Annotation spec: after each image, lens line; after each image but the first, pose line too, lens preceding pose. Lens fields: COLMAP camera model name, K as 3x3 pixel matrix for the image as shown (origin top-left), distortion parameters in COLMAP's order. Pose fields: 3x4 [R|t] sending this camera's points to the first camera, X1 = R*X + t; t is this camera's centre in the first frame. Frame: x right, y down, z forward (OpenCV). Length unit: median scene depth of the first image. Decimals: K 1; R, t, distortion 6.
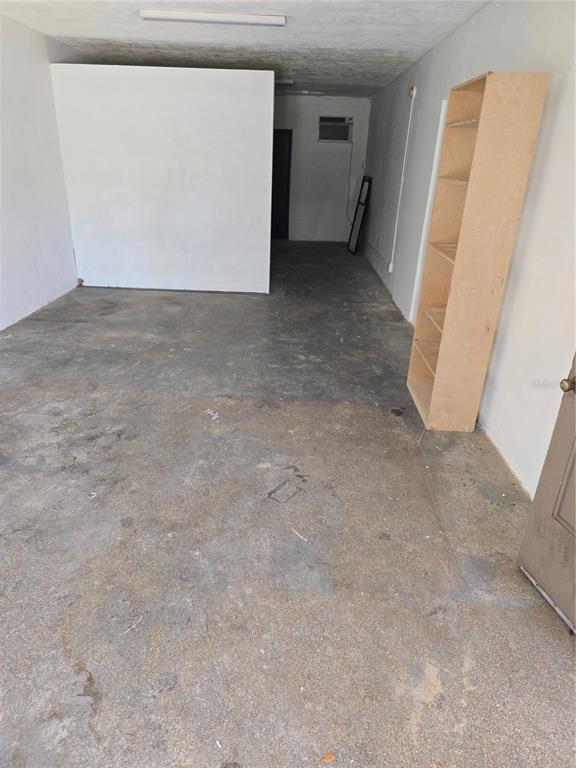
lens RADIAL K [[513.1, 0, 280.9], [0, 513.1, 387.2], [0, 0, 1]] dist [0.081590, -0.068940]
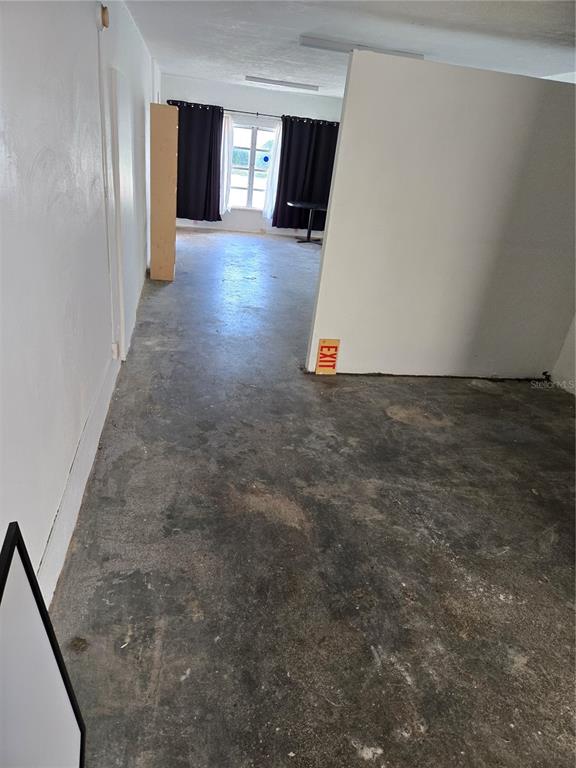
lens RADIAL K [[513.1, 0, 280.9], [0, 513.1, 387.2], [0, 0, 1]] dist [0.081590, -0.068940]
pose [[-0.973390, -0.043278, -0.225032, 0.195956], [-0.200056, 0.639407, 0.742386, -0.800752], [0.111758, 0.767650, -0.631050, 1.715627]]
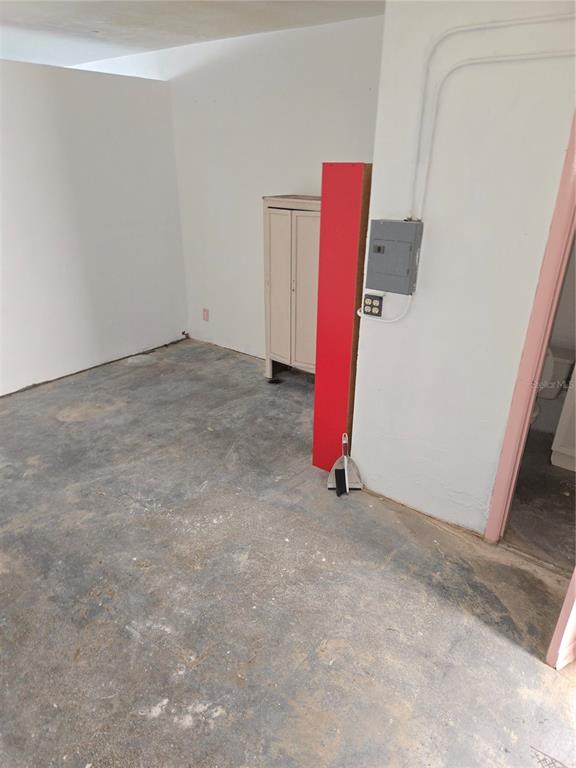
lens RADIAL K [[513.1, 0, 280.9], [0, 513.1, 387.2], [0, 0, 1]] dist [0.081590, -0.068940]
pose [[-0.618587, 0.290034, -0.730226, 0.200518], [-0.340179, 0.738894, 0.581648, -0.812119], [0.708257, 0.608208, -0.358406, 1.741088]]
